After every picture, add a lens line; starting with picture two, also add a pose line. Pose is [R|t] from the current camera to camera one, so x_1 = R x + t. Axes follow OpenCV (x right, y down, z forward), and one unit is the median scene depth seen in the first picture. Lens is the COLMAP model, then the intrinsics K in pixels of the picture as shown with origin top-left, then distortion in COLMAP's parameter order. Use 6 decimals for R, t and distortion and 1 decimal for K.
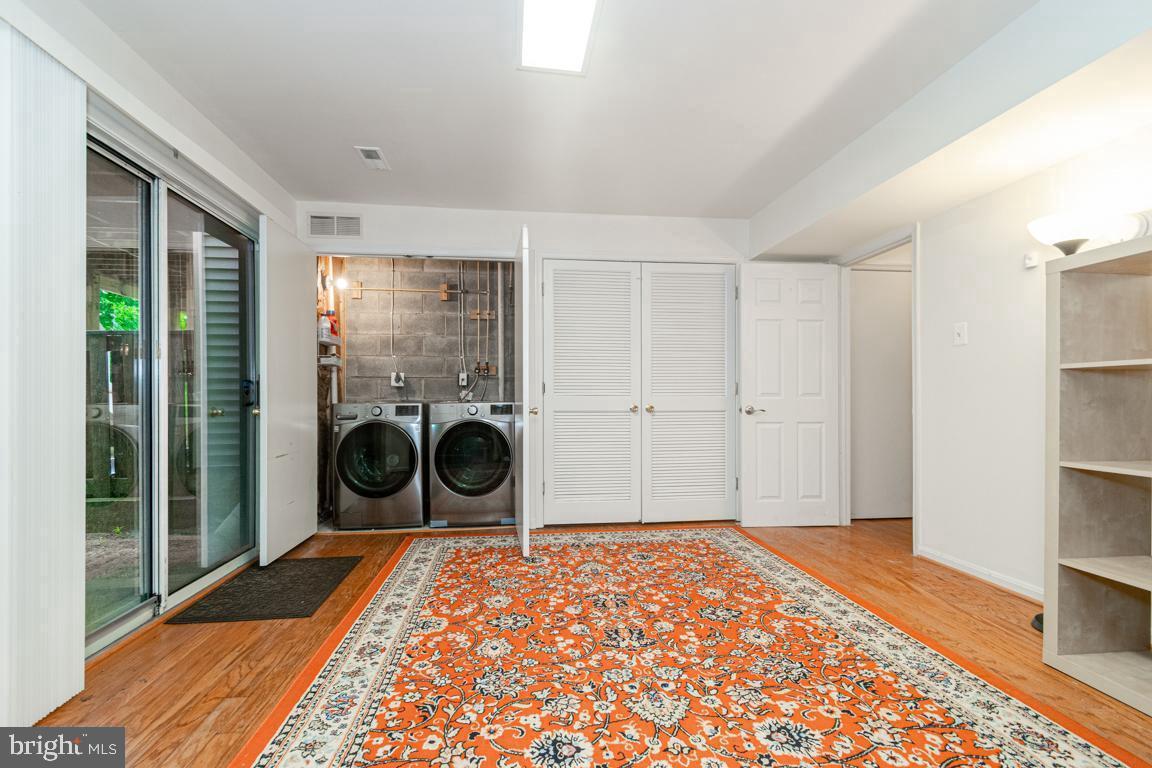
lens RADIAL K [[517.7, 0, 576.6], [0, 517.7, 394.3], [0, 0, 1]] dist [-0.002721, -0.002083]
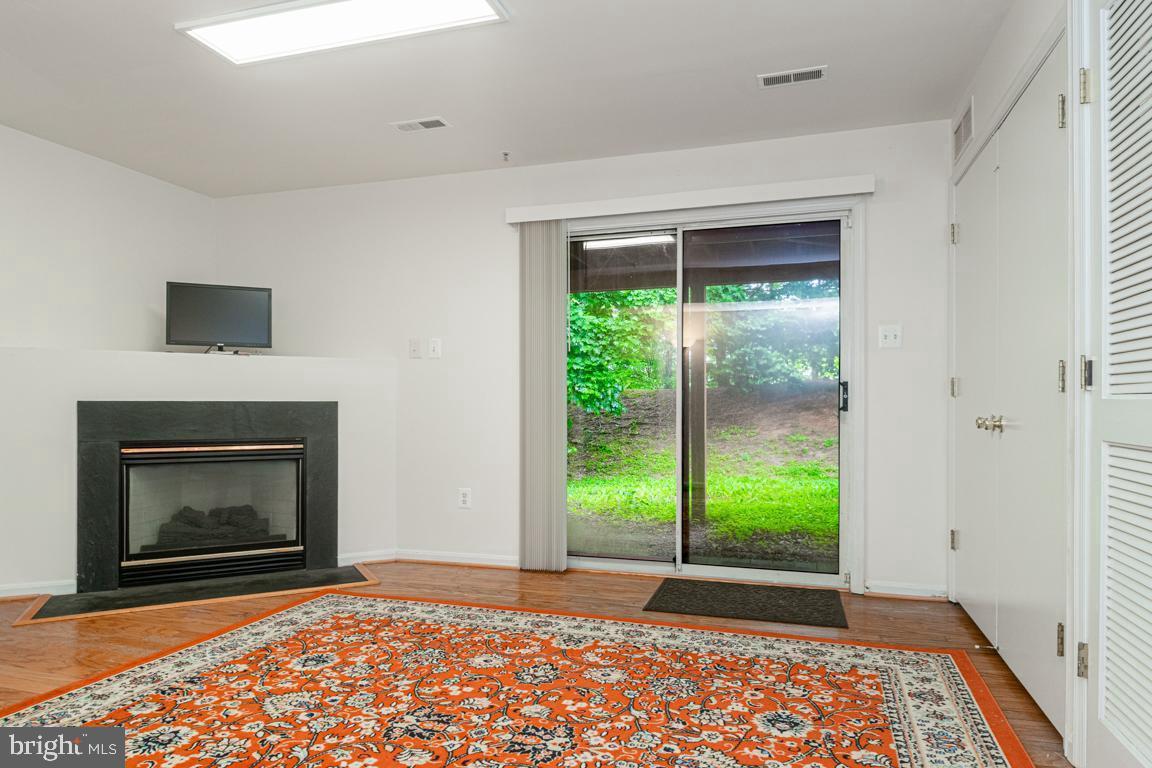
lens RADIAL K [[701.1, 0, 578.2], [0, 701.1, 391.7], [0, 0, 1]] dist [-0.006646, -0.001579]
pose [[-0.411853, -0.011078, -0.911183, 0.977418], [0.006359, 0.999867, -0.015031, 0.008433], [0.911228, -0.011985, -0.411727, 1.713891]]
